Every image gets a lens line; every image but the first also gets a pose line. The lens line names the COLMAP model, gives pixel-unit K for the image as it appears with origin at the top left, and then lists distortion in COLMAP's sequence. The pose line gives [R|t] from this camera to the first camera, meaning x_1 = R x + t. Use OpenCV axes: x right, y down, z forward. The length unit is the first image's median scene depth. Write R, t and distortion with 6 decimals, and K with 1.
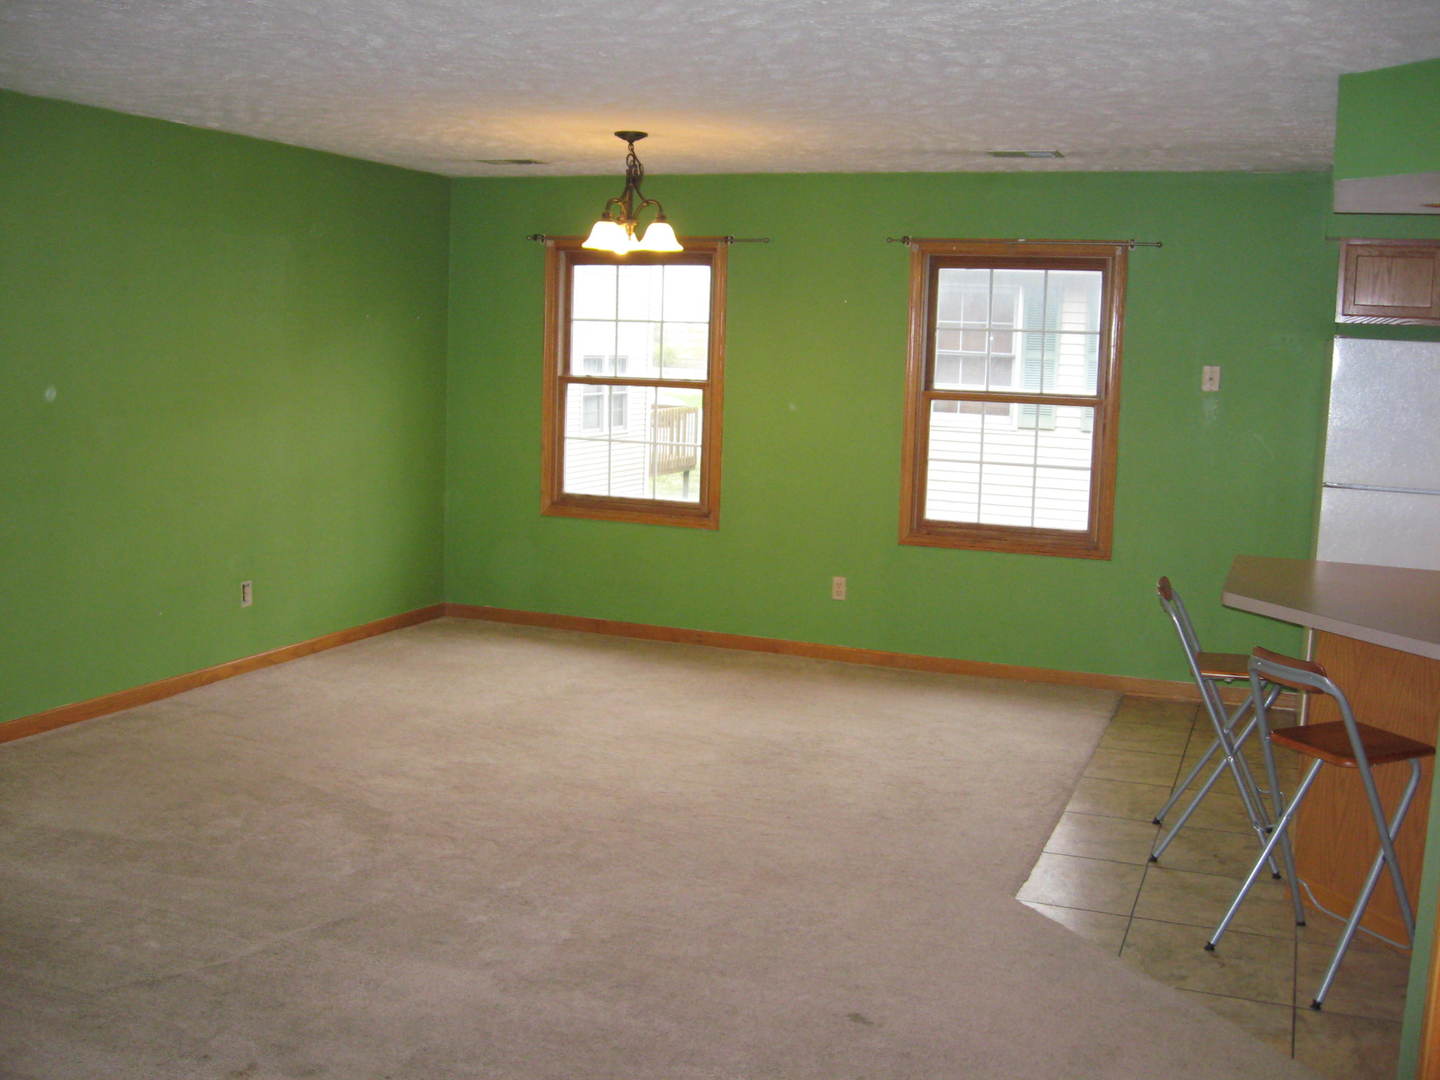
lens RADIAL K [[1514.7, 0, 723.8], [0, 1514.7, 543.7], [0, 0, 1]] dist [-0.097972, 0.000000]
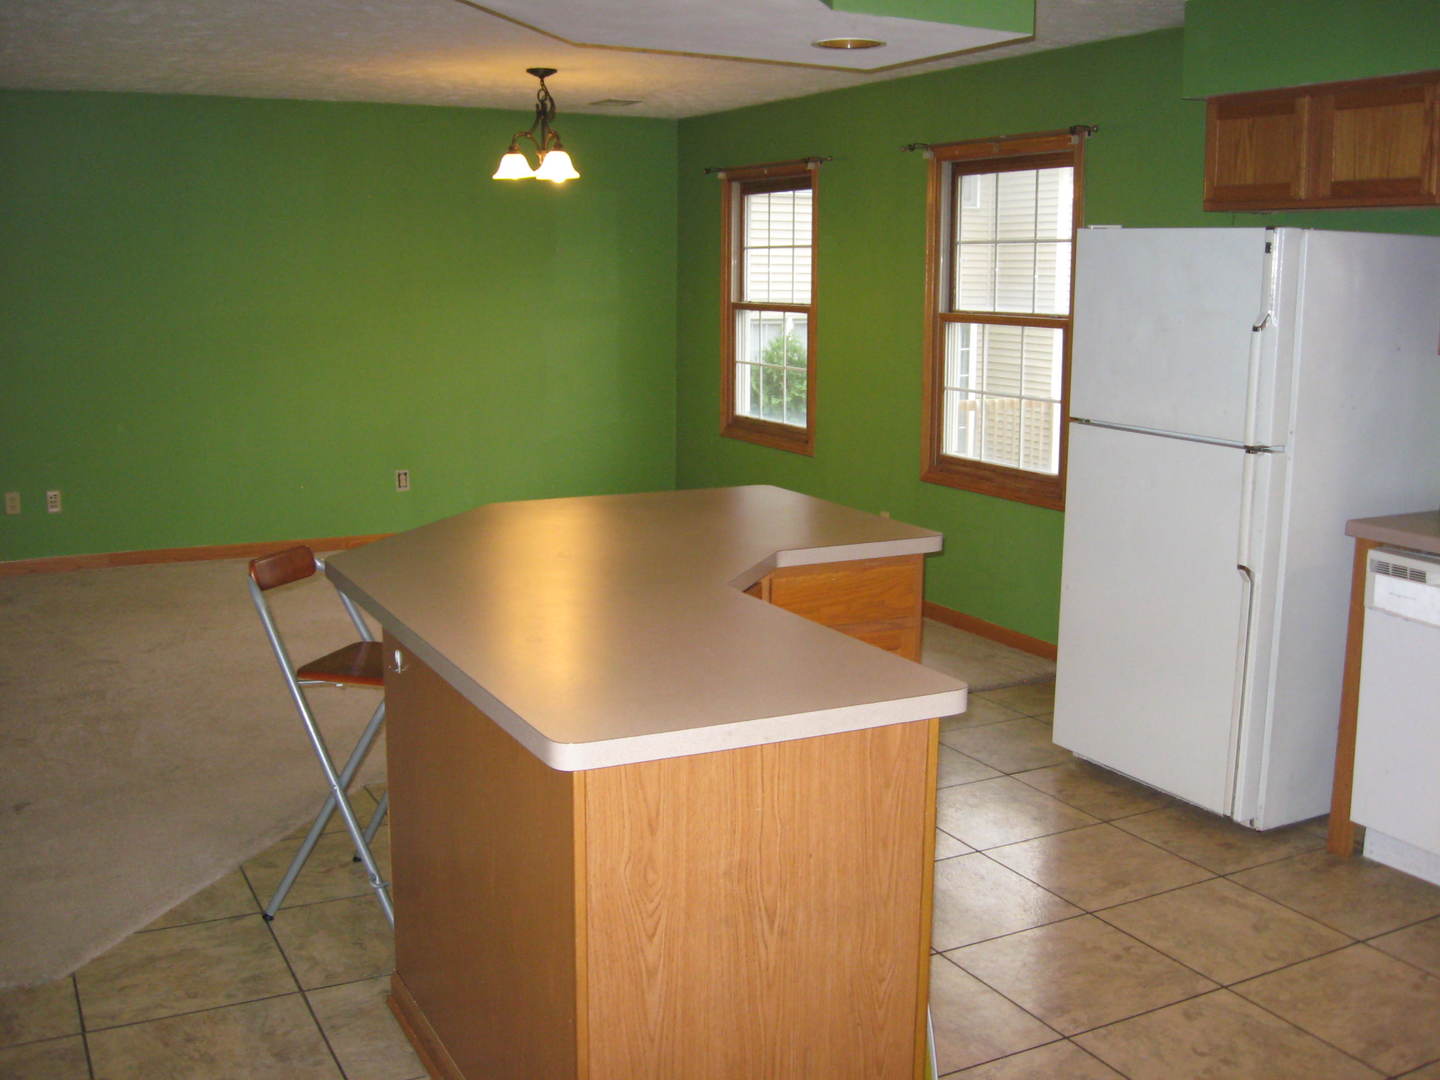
lens RADIAL K [[1514.7, 0, 722.5], [0, 1514.7, 541.1], [0, 0, 1]] dist [-0.097972, 0.000000]
pose [[0.742067, 0.094164, -0.663679, 0.661323], [-0.075833, 0.995521, 0.056458, -0.005746], [0.666023, 0.008433, 0.745884, 0.243607]]
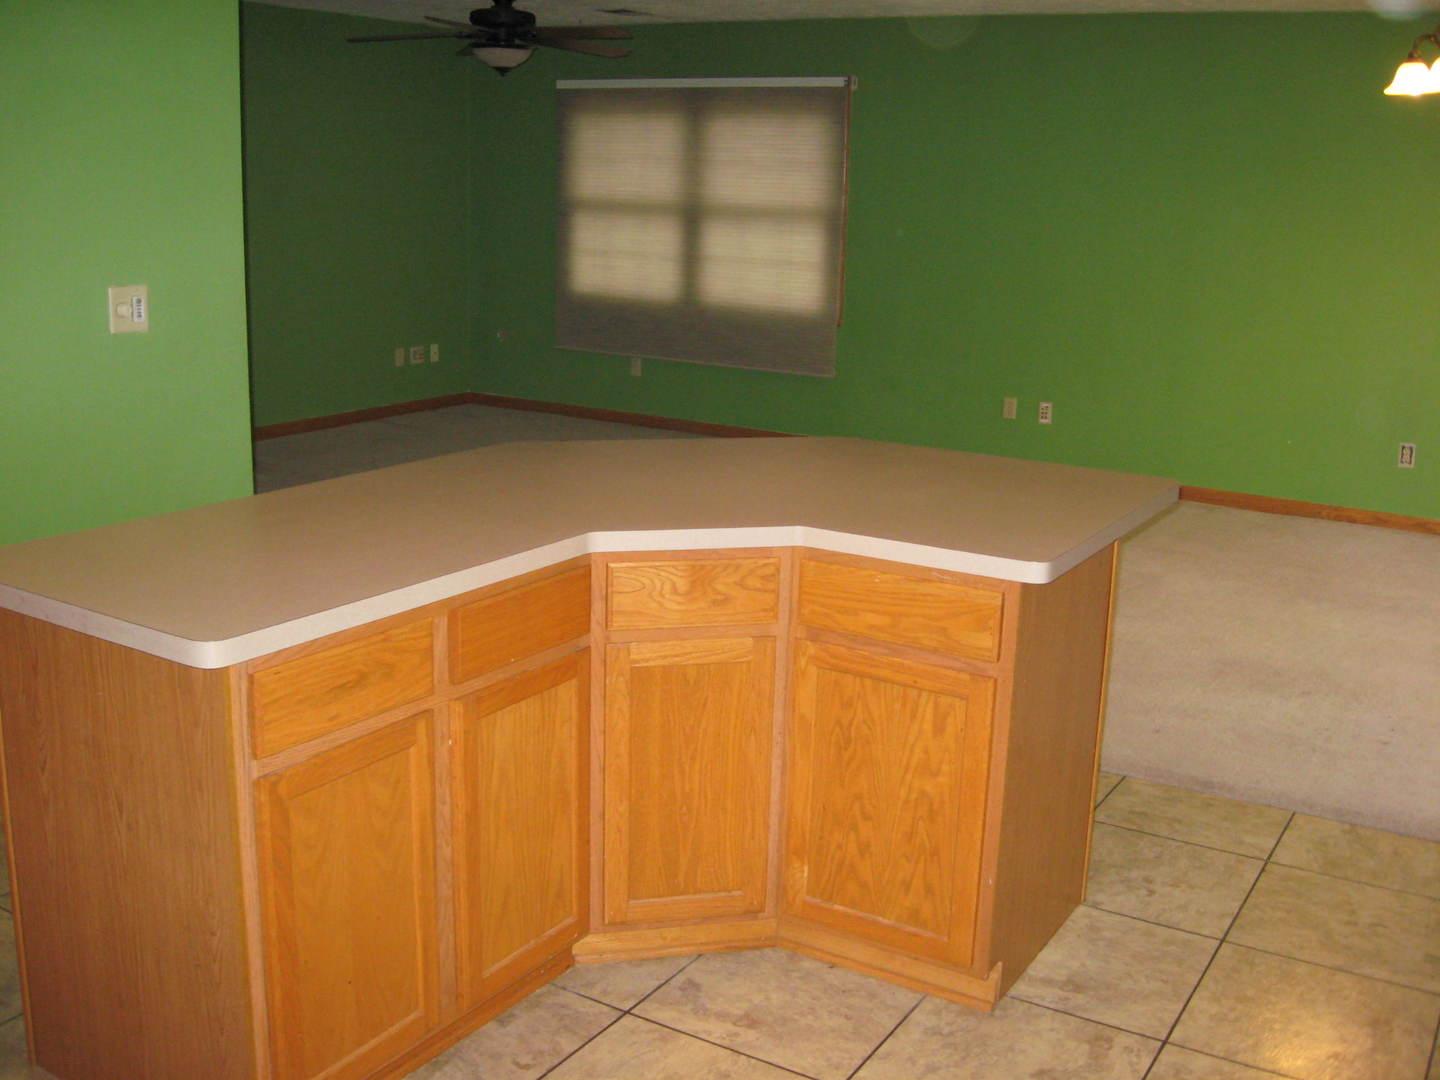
lens RADIAL K [[1514.7, 0, 726.9], [0, 1514.7, 533.0], [0, 0, 1]] dist [-0.097972, 0.000000]
pose [[-0.189975, 0.189709, -0.963286, 0.738194], [-0.171963, 0.959557, 0.222888, -0.060589], [0.966612, 0.207993, -0.149669, 0.671490]]
